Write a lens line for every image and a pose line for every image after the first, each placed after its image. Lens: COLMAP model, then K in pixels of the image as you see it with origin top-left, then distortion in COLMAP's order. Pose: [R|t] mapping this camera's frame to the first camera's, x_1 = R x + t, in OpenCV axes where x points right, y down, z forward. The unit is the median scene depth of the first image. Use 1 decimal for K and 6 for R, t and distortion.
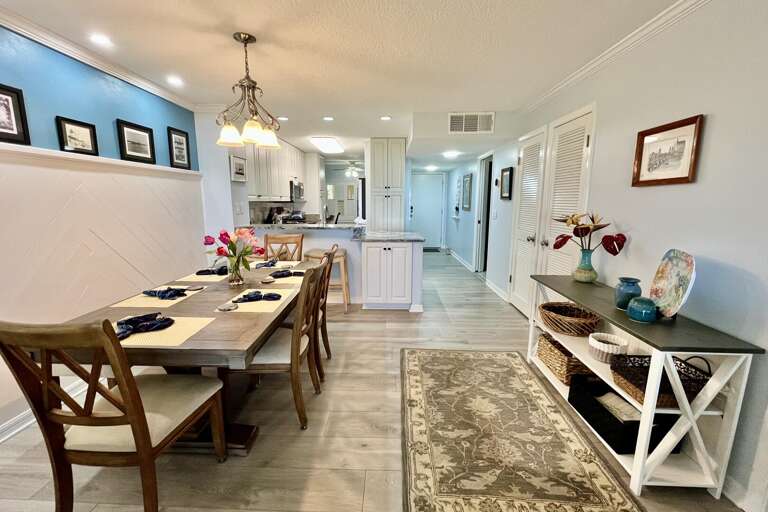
lens RADIAL K [[322.6, 0, 384.0], [0, 322.6, 256.0], [0, 0, 1]] dist [-0.000566, -0.000168]
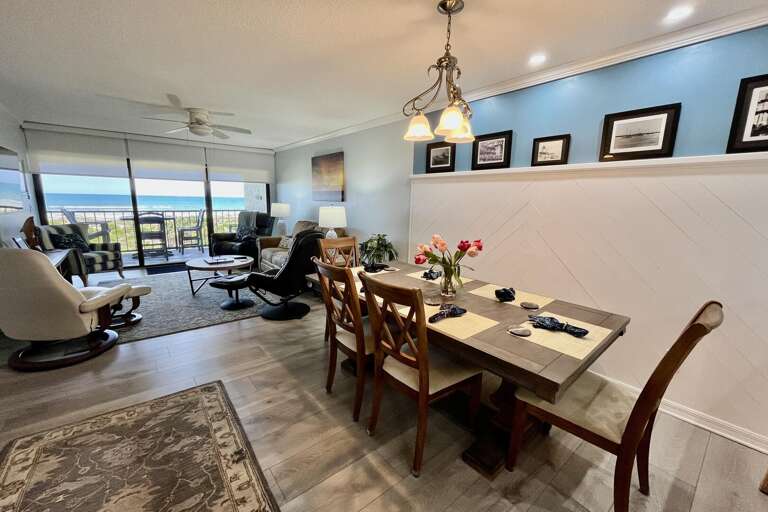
lens RADIAL K [[311.4, 0, 384.0], [0, 311.4, 256.0], [0, 0, 1]] dist [-0.003582, -0.000126]
pose [[-0.760798, 0.097503, -0.641623, 0.242823], [-0.134054, 0.943719, 0.302364, -0.270094], [0.634993, 0.316050, -0.704908, 1.514226]]
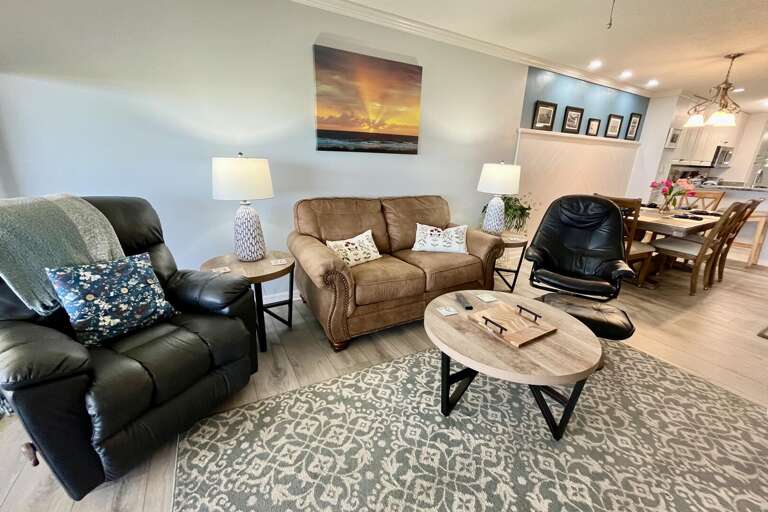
lens RADIAL K [[311.4, 0, 384.0], [0, 311.4, 256.0], [0, 0, 1]] dist [-0.003582, -0.000126]
pose [[0.509771, 0.271897, -0.816214, 0.179850], [-0.176025, 0.961637, 0.210402, 0.220900], [0.842109, 0.036417, 0.538076, -1.095240]]
